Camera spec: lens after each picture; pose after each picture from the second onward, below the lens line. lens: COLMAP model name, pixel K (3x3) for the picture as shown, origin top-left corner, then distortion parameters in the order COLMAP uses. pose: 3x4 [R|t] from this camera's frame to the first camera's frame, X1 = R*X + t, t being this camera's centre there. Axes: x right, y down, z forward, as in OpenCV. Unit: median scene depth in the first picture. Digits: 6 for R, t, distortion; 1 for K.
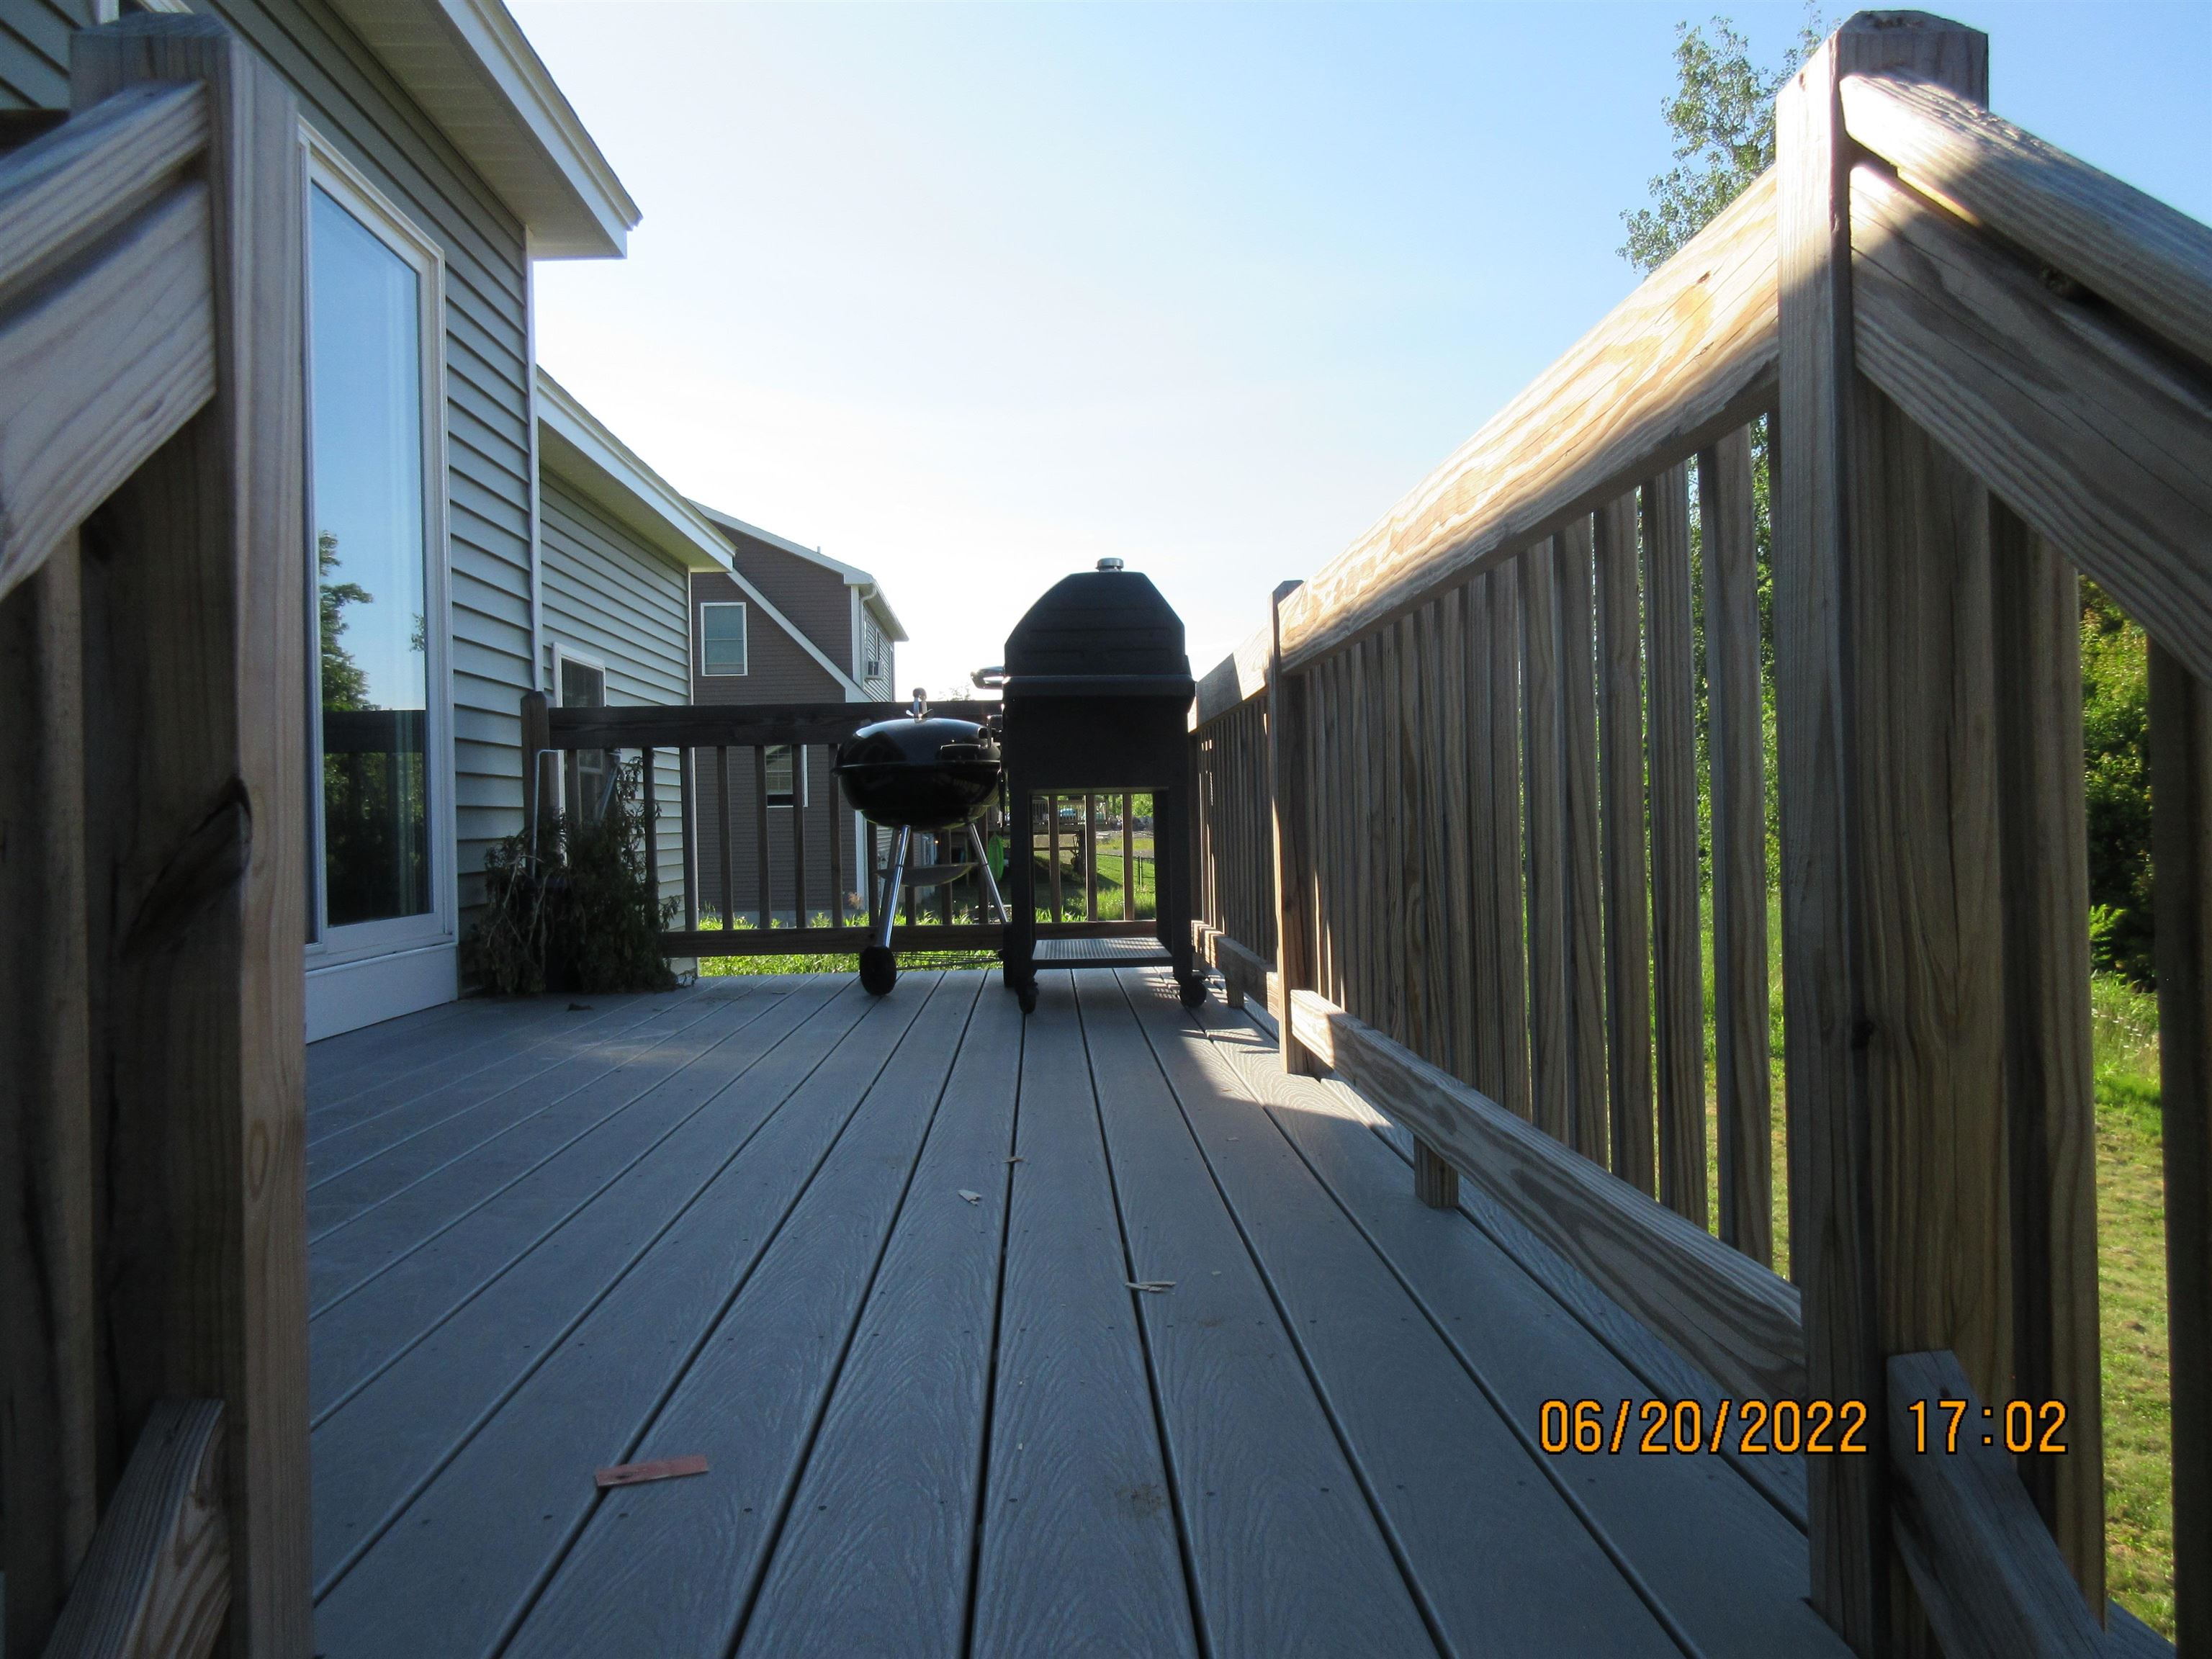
lens RADIAL K [[1637.2, 0, 1111.0], [0, 1637.2, 834.2], [0, 0, 1]] dist [-0.009556, -0.001966]
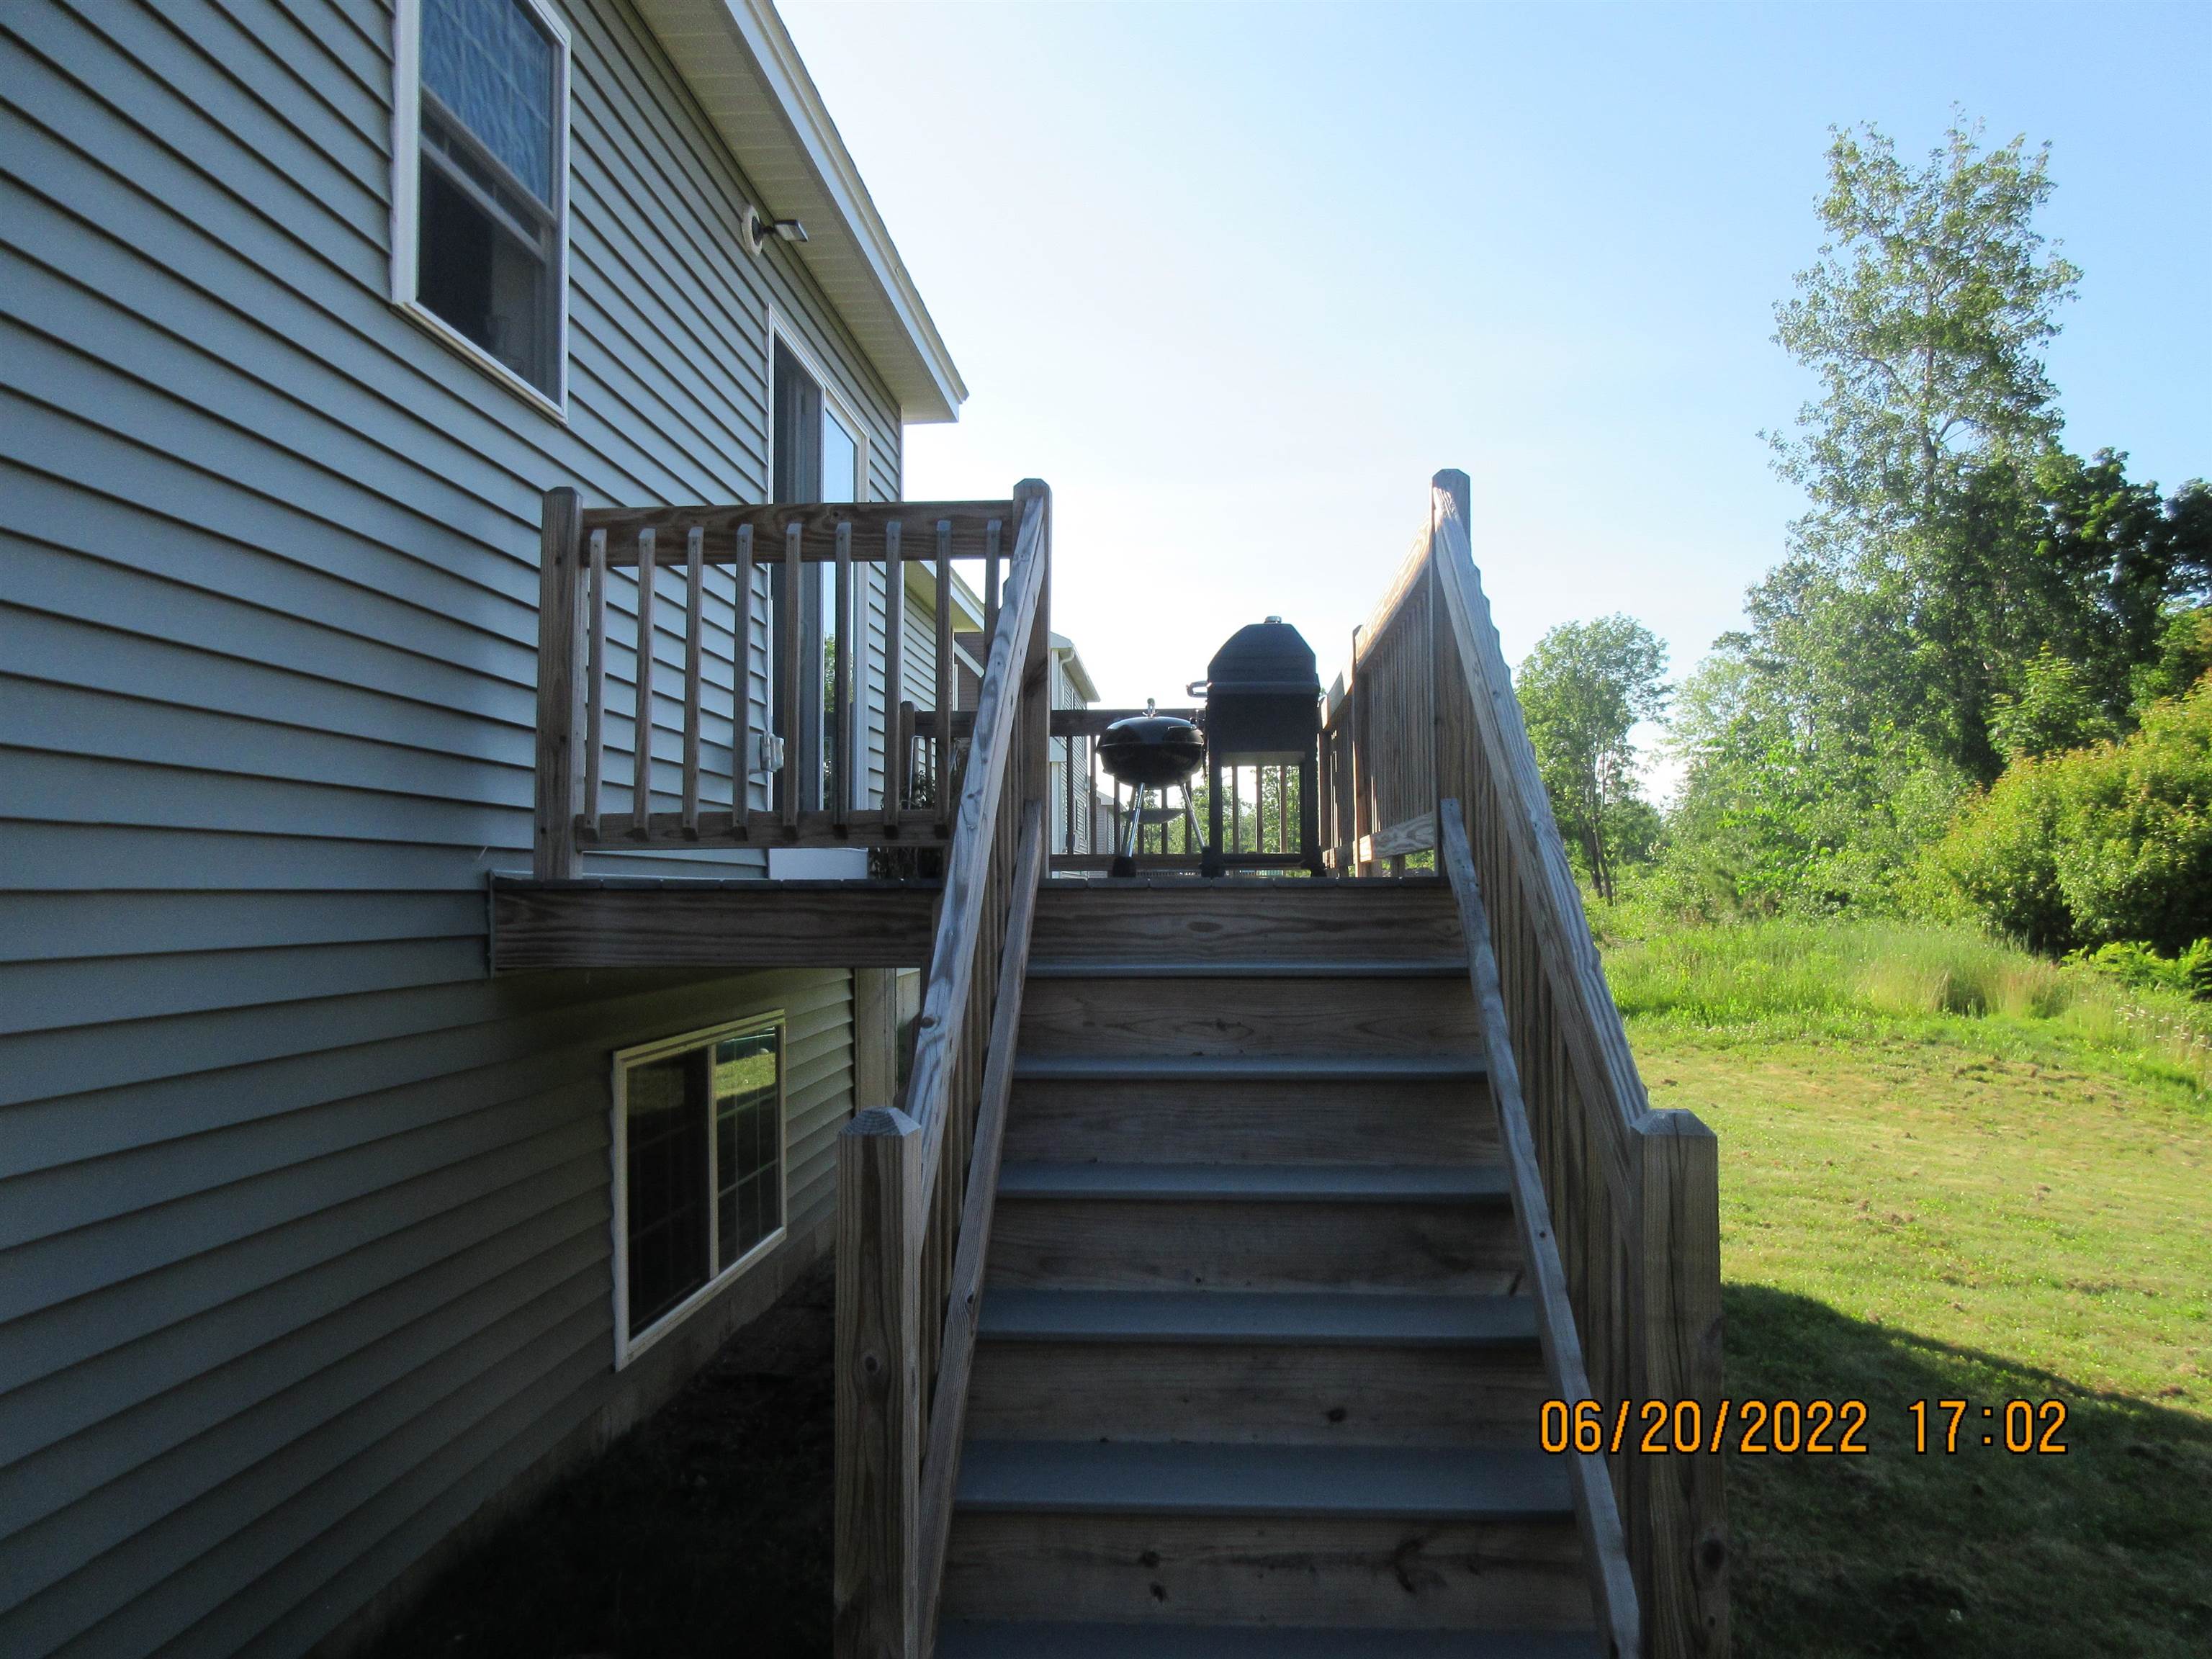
lens RADIAL K [[1637.2, 0, 1097.1], [0, 1637.2, 825.1], [0, 0, 1]] dist [-0.009556, -0.001966]
pose [[0.992824, 0.012599, -0.118922, 0.018530], [-0.018050, 0.998830, -0.044873, 0.095153], [0.118217, 0.046697, 0.991889, -0.513820]]
